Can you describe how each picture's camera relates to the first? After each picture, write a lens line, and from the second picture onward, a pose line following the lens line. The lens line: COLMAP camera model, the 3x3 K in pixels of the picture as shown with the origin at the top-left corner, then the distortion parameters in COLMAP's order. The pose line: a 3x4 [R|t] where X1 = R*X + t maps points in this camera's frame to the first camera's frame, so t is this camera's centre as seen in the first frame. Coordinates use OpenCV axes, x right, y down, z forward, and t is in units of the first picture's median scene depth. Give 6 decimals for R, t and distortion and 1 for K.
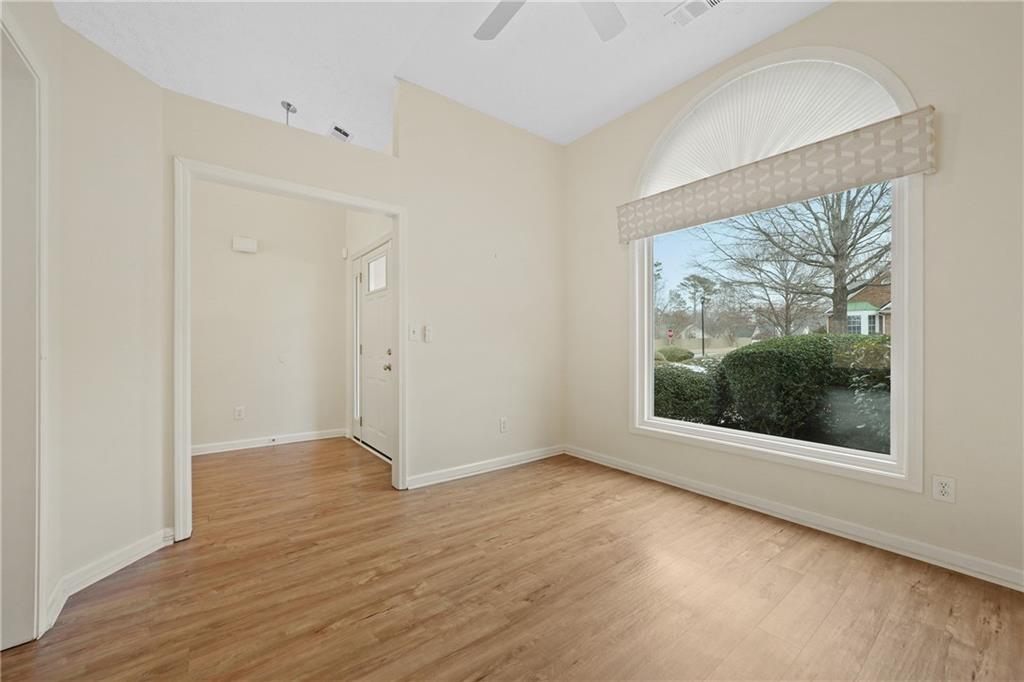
lens RADIAL K [[401.3, 0, 507.0], [0, 401.3, 347.1], [0, 0, 1]] dist [-0.004141, -0.000010]
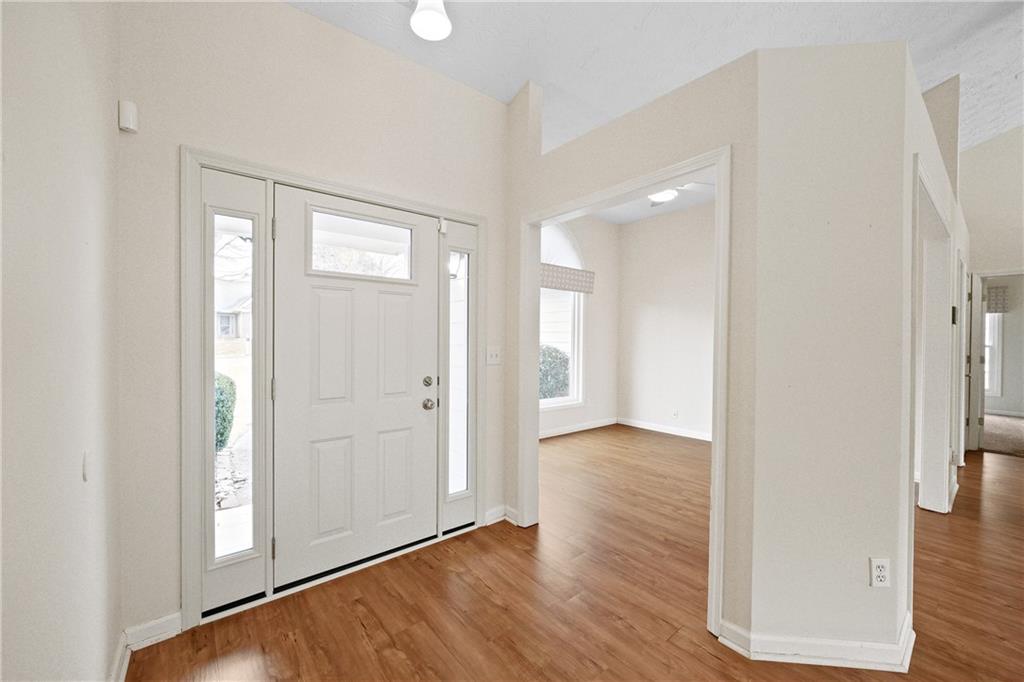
lens RADIAL K [[398.1, 0, 507.7], [0, 398.1, 334.8], [0, 0, 1]] dist [-0.003133, 0.000122]
pose [[-0.022230, 0.007600, 0.999724, -1.649450], [0.002682, 0.999968, -0.007542, -0.106939], [-0.999749, 0.002514, -0.022250, 1.493348]]
